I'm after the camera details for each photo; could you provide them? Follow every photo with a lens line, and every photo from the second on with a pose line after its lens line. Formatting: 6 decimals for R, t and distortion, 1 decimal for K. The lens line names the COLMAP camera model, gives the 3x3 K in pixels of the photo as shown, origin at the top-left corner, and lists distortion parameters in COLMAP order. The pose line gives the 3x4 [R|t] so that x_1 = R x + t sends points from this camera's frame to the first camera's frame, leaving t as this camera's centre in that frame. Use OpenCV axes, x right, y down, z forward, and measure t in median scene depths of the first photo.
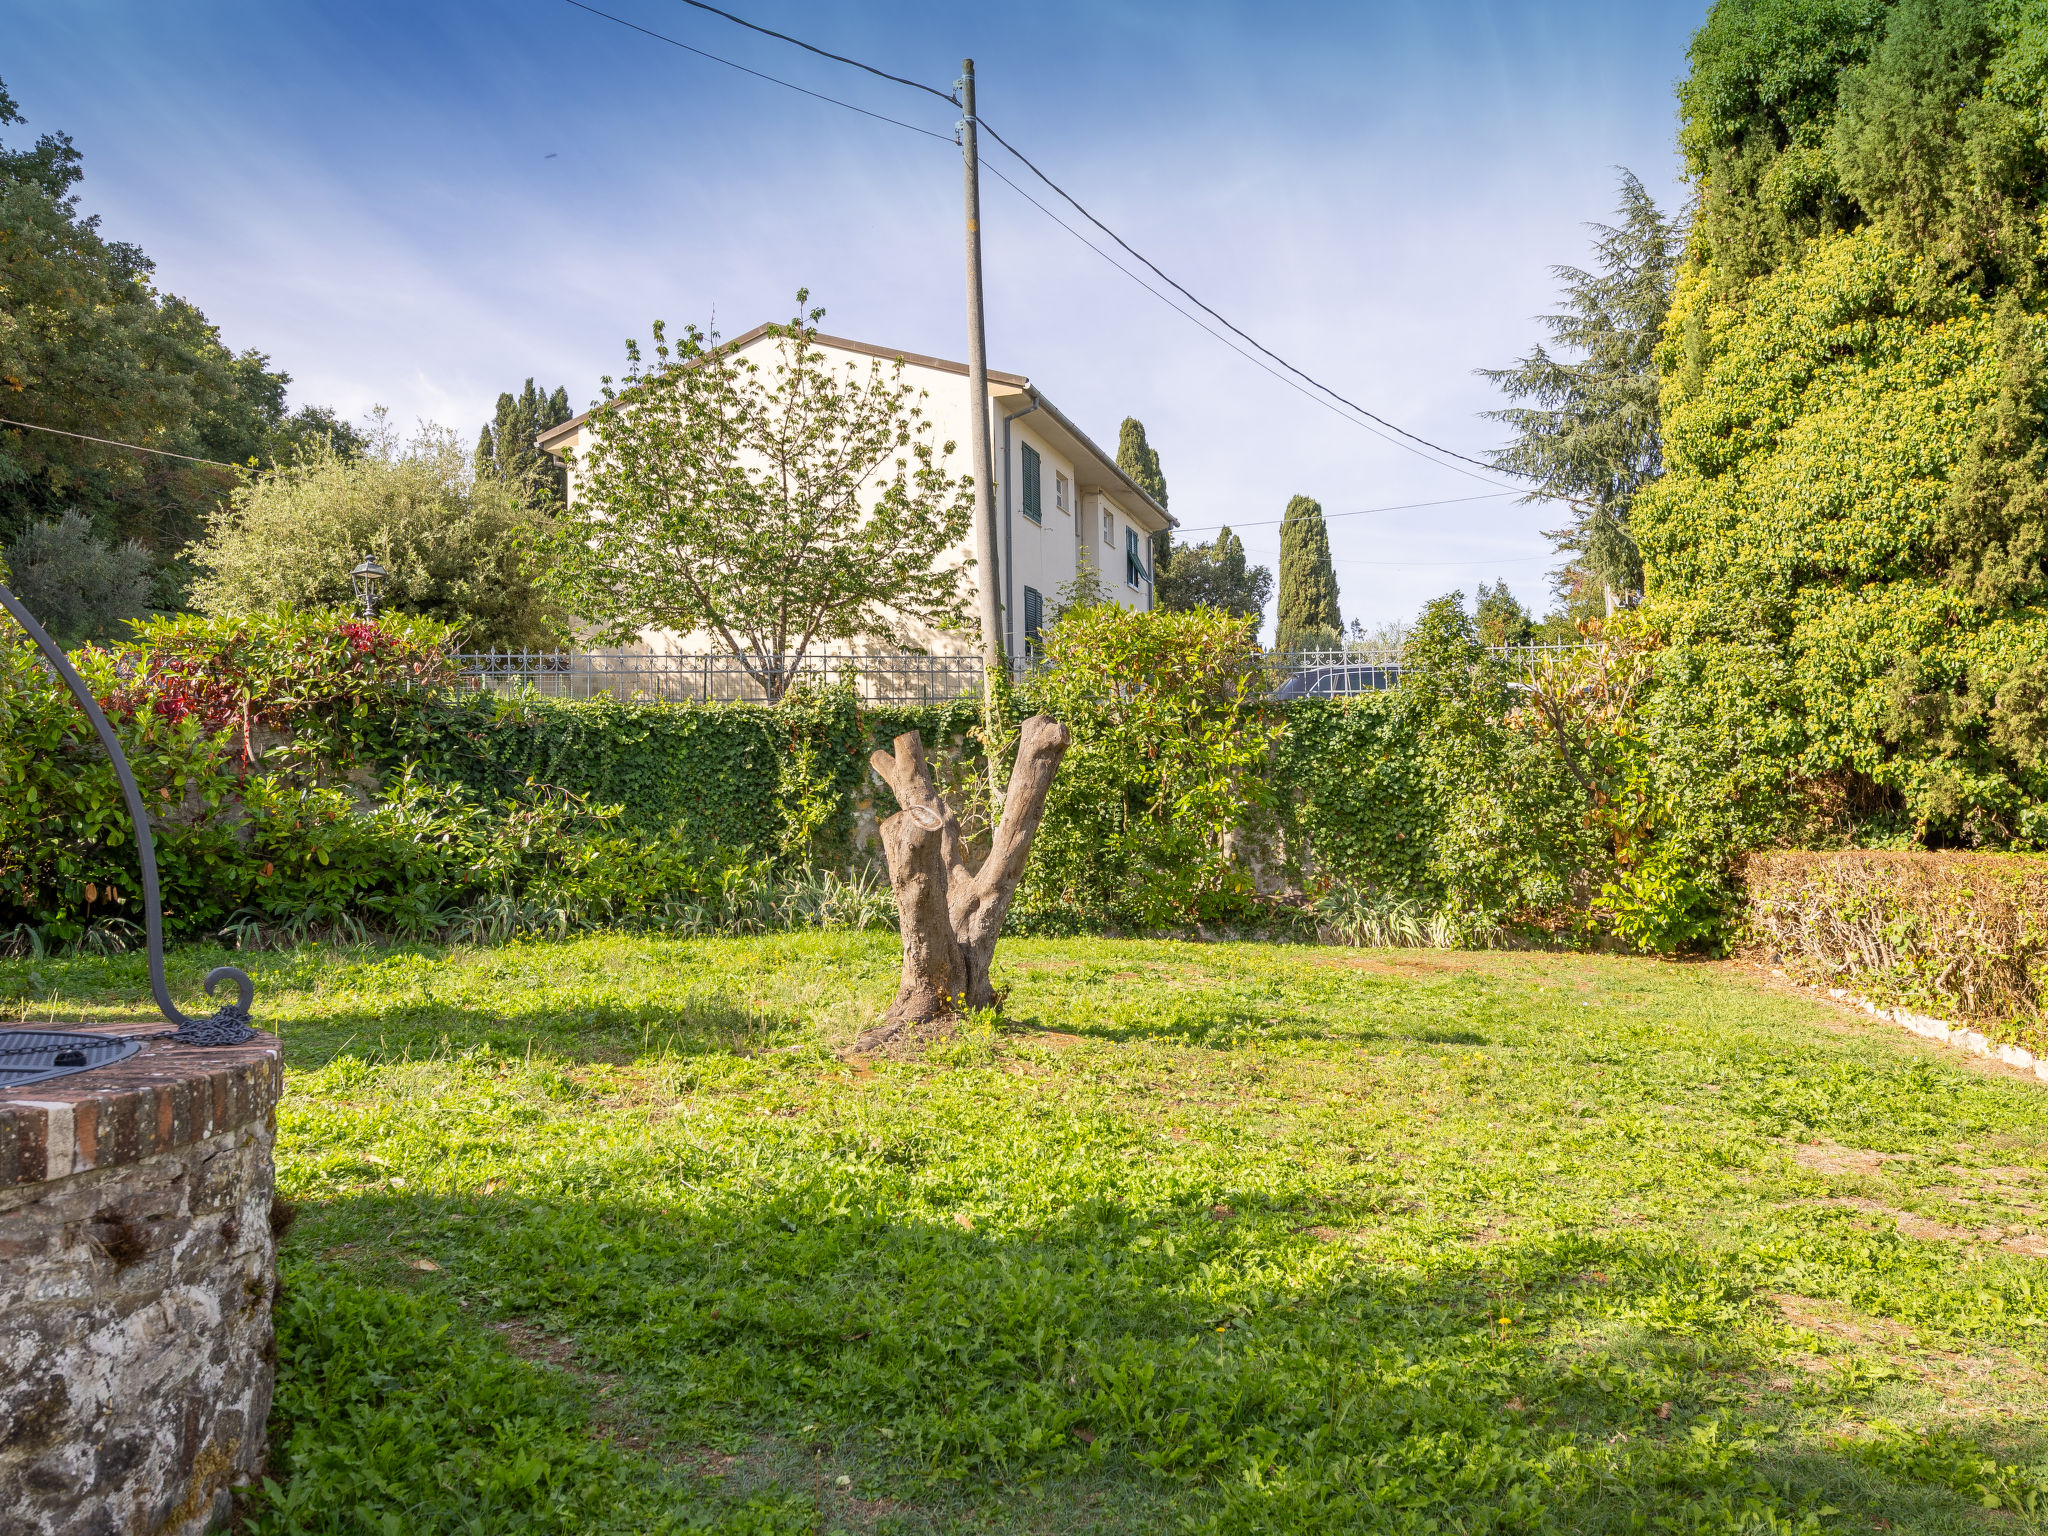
lens RADIAL K [[1514.4, 0, 1021.9], [0, 1514.4, 765.2], [0, 0, 1]] dist [-0.003167, 0.008026]
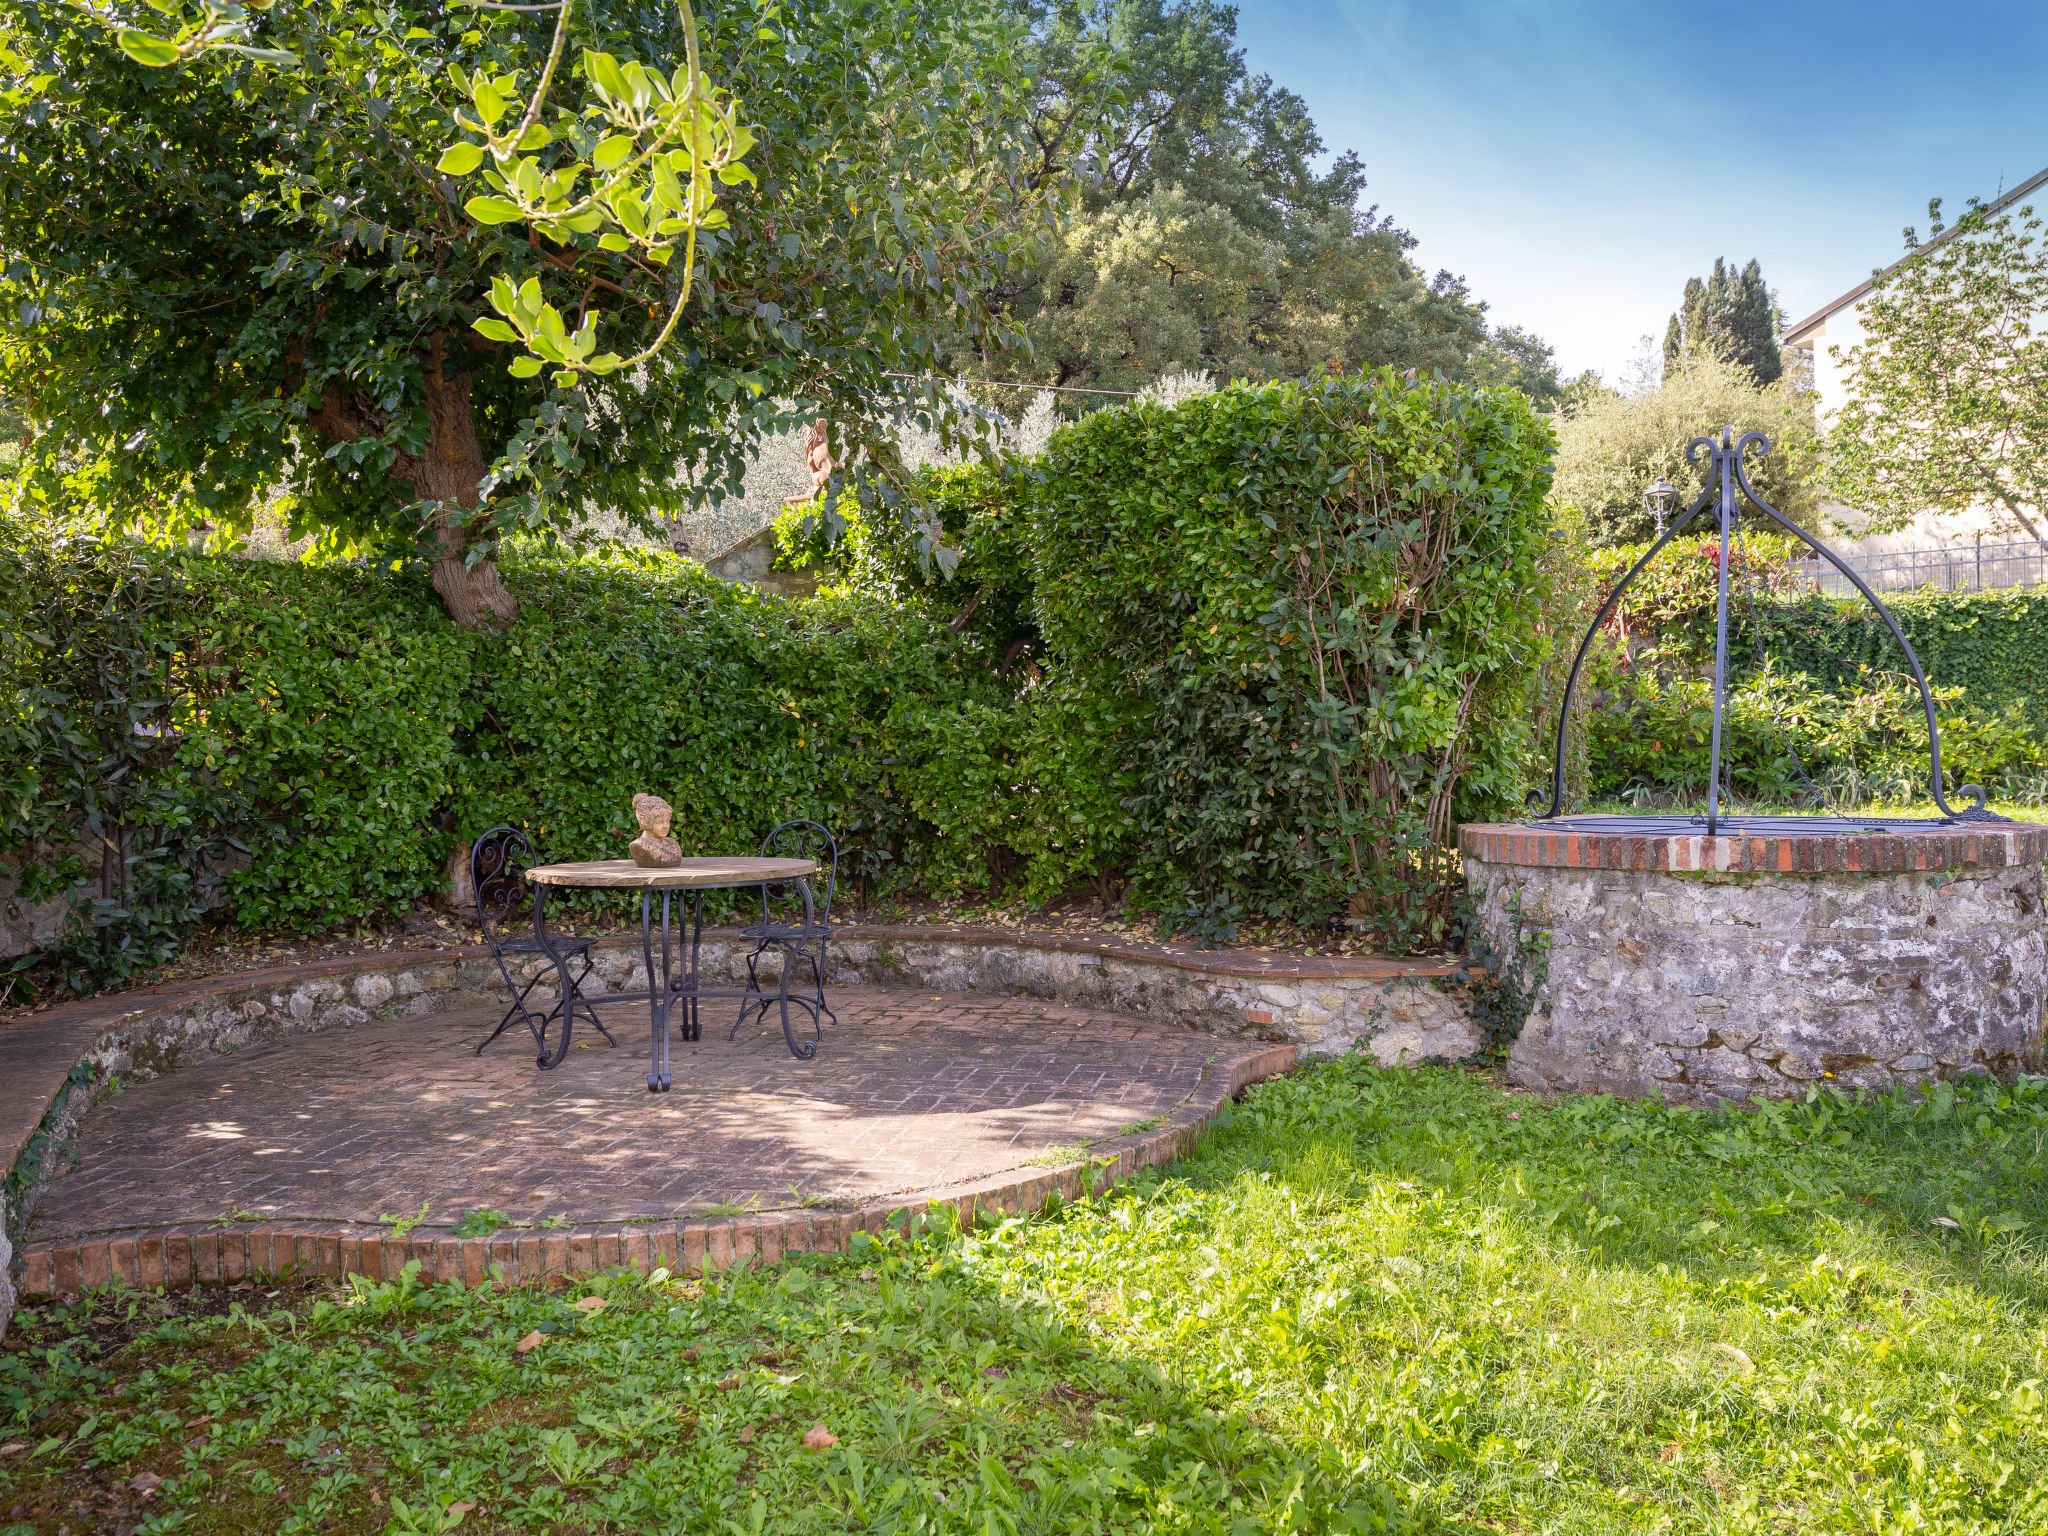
lens RADIAL K [[1514.4, 0, 1026.7], [0, 1514.4, 782.4], [0, 0, 1]] dist [-0.003167, 0.008026]
pose [[0.751873, 0.008960, -0.659247, -0.045520], [0.047461, 0.996578, 0.067674, -0.011270], [0.657597, -0.082171, 0.748875, -0.273570]]
